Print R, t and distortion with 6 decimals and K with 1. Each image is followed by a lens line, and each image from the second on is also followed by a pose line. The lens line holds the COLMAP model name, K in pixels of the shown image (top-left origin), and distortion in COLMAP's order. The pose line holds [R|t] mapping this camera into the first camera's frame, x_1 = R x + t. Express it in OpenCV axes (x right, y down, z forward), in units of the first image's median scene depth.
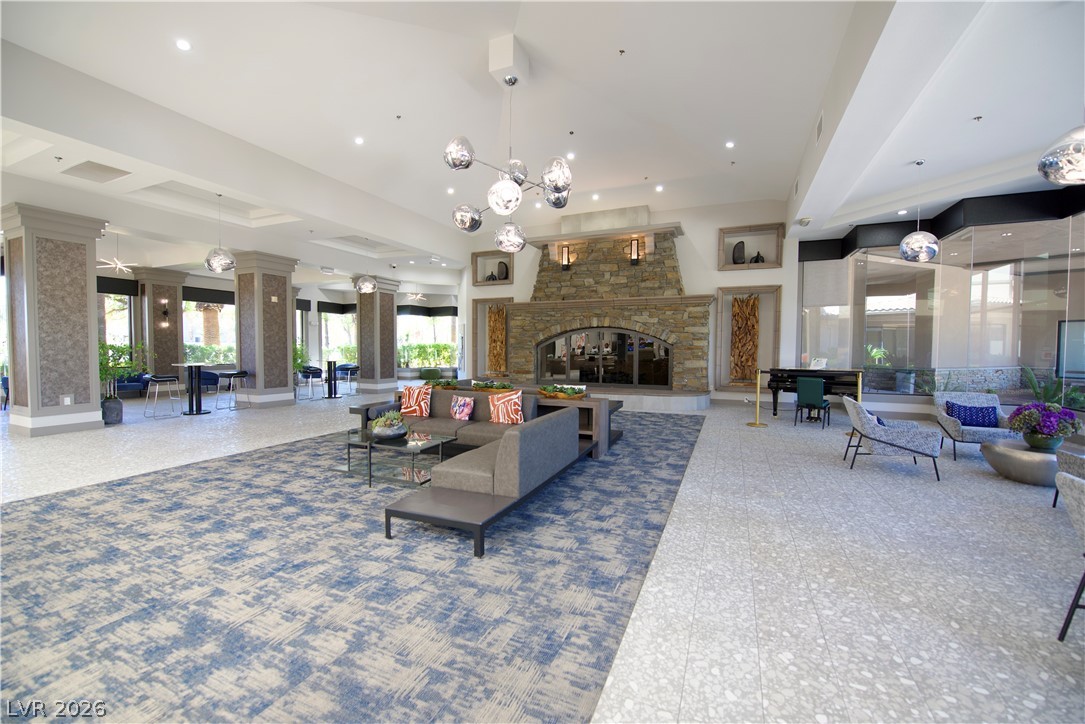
lens RADIAL K [[432.9, 0, 542.5], [0, 432.9, 362.0], [0, 0, 1]] dist [-0.010604, -0.003068]
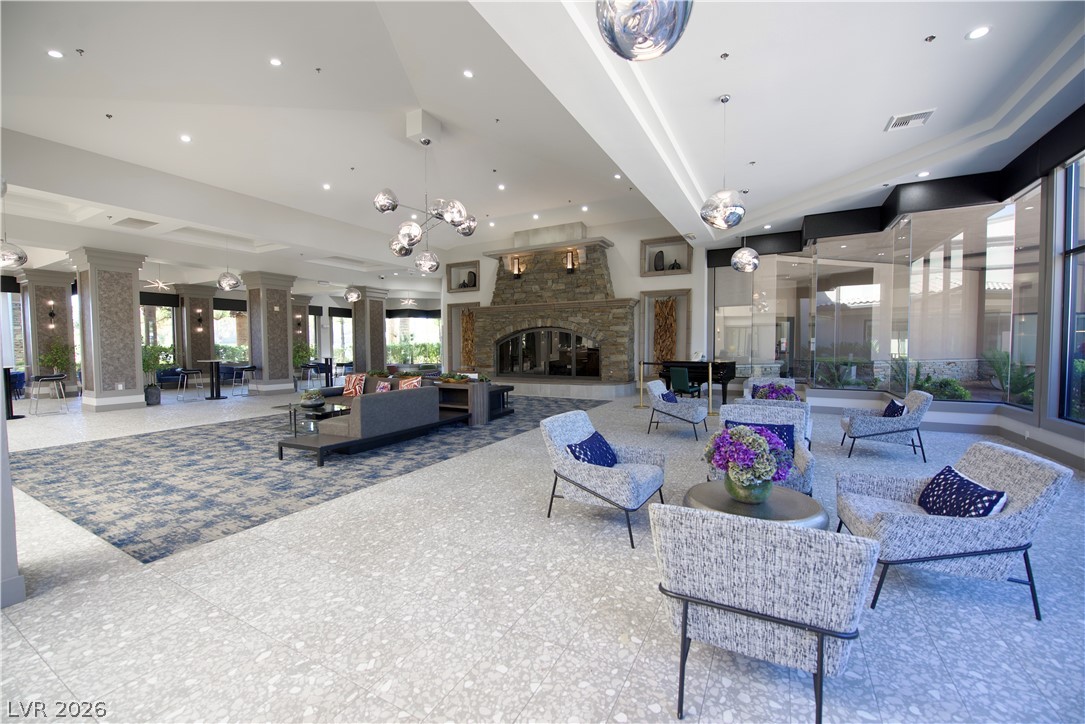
lens RADIAL K [[432.9, 0, 542.5], [0, 432.9, 362.0], [0, 0, 1]] dist [-0.010604, -0.003068]
pose [[0.996244, -0.006506, -0.086346, 0.245327], [0.006973, 0.999963, 0.005103, 0.008222], [0.086310, -0.005686, 0.996252, -0.176128]]
